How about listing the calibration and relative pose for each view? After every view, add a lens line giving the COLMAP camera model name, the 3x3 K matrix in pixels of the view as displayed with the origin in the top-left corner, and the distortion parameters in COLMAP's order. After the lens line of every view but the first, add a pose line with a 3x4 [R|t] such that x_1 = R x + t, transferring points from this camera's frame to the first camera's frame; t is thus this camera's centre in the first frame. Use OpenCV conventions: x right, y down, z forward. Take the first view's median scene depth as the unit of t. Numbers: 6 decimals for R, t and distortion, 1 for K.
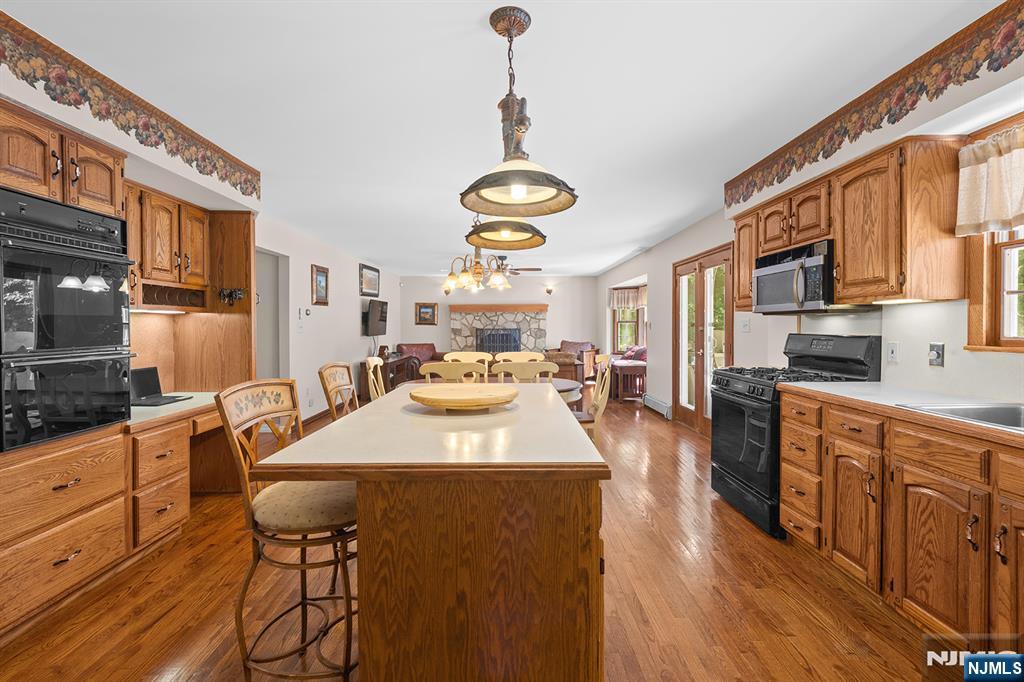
lens RADIAL K [[459.9, 0, 515.6], [0, 459.9, 331.6], [0, 0, 1]] dist [-0.000839, 0.000586]
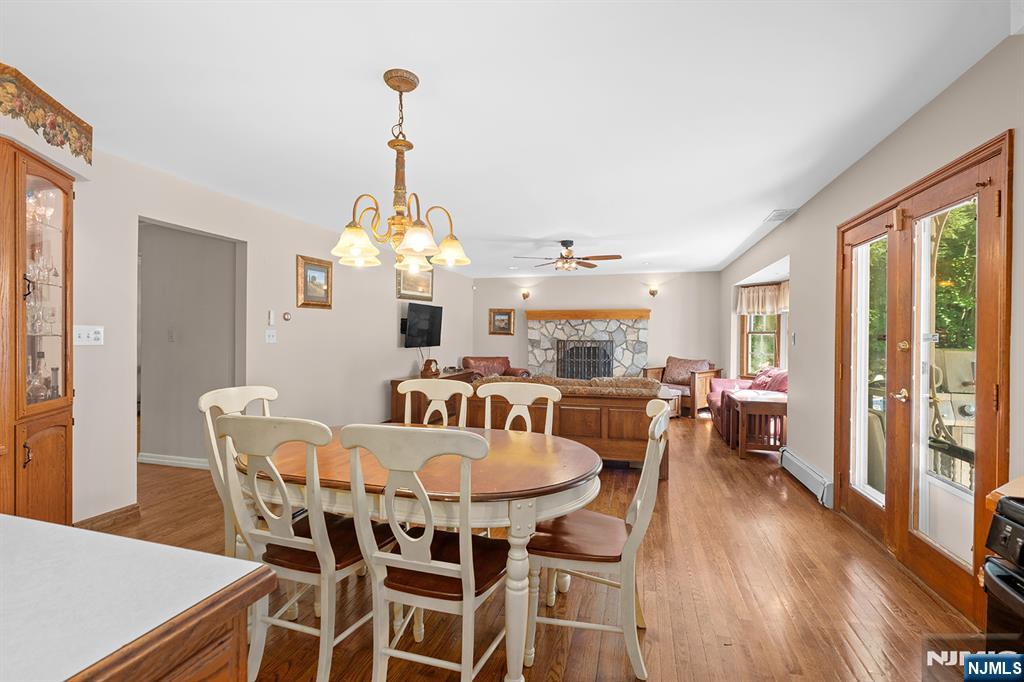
lens RADIAL K [[459.9, 0, 513.6], [0, 459.9, 338.2], [0, 0, 1]] dist [-0.000839, 0.000586]
pose [[0.959477, 0.010368, -0.281595, 0.078050], [-0.012767, 0.999896, -0.006687, -0.003285], [0.281496, 0.010011, 0.959510, 0.224460]]
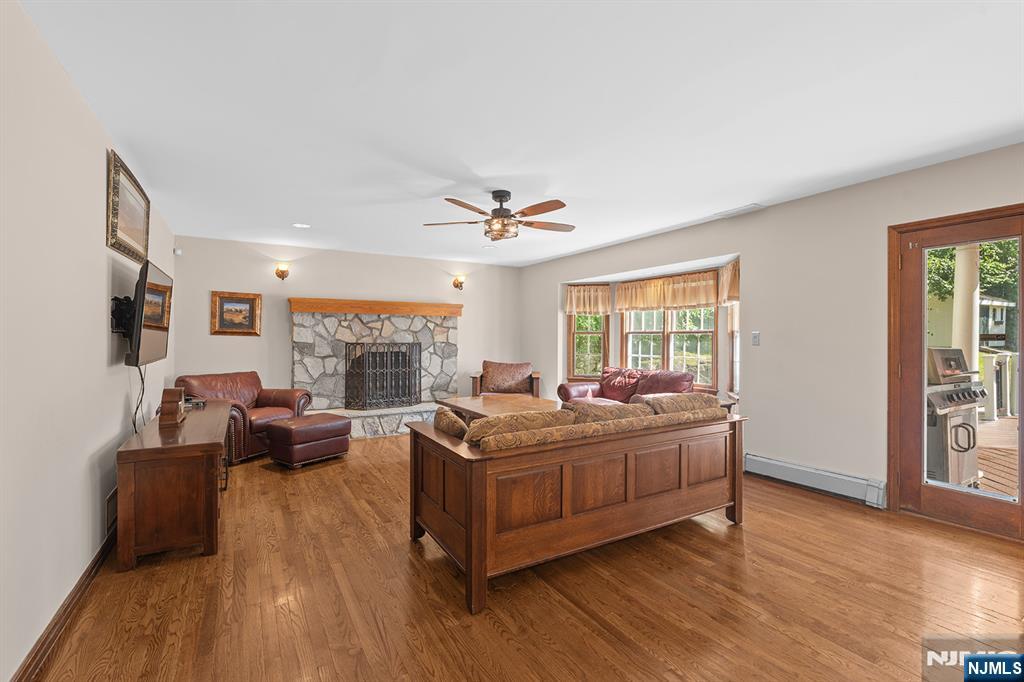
lens RADIAL K [[459.9, 0, 513.8], [0, 459.9, 345.3], [0, 0, 1]] dist [-0.000839, 0.000586]
pose [[0.871106, -0.003099, 0.491086, -0.205984], [0.002181, 0.999995, 0.002441, -0.004691], [-0.491091, -0.001055, 0.871108, 0.468845]]
